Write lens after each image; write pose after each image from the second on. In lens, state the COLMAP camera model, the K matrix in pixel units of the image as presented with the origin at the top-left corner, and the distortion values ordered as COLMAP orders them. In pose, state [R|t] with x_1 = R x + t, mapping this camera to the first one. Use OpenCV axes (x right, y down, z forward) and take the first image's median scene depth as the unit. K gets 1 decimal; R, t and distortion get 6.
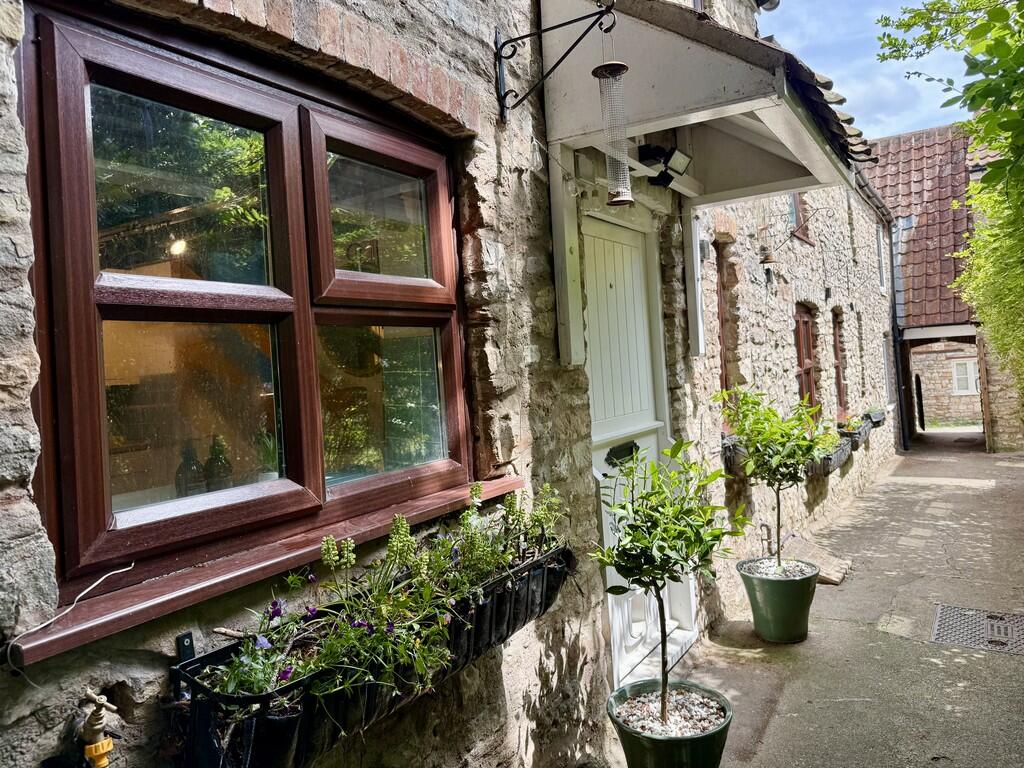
lens RADIAL K [[758.8, 0, 512.0], [0, 758.8, 384.0], [0, 0, 1]] dist [-0.001749, -0.004103]
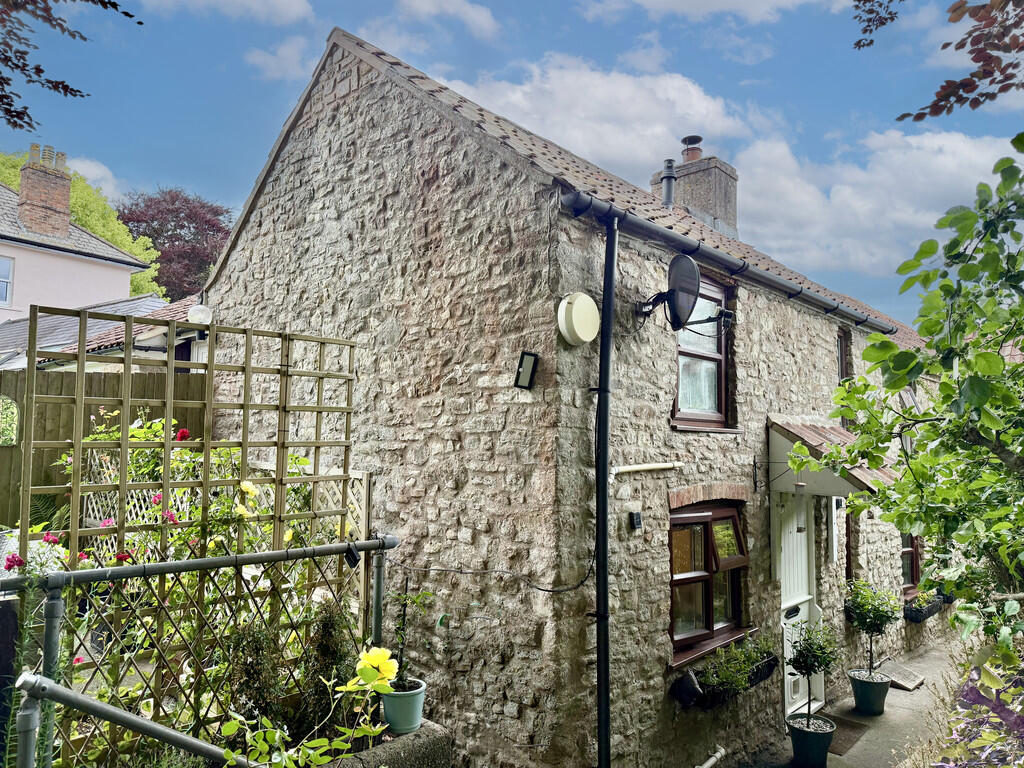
lens RADIAL K [[758.8, 0, 512.0], [0, 758.8, 384.0], [0, 0, 1]] dist [-0.001749, -0.004103]
pose [[0.981227, 0.062760, -0.182358, -0.252920], [-0.078743, 0.993536, -0.081763, -0.277923], [0.176048, 0.094587, 0.979827, -1.169684]]
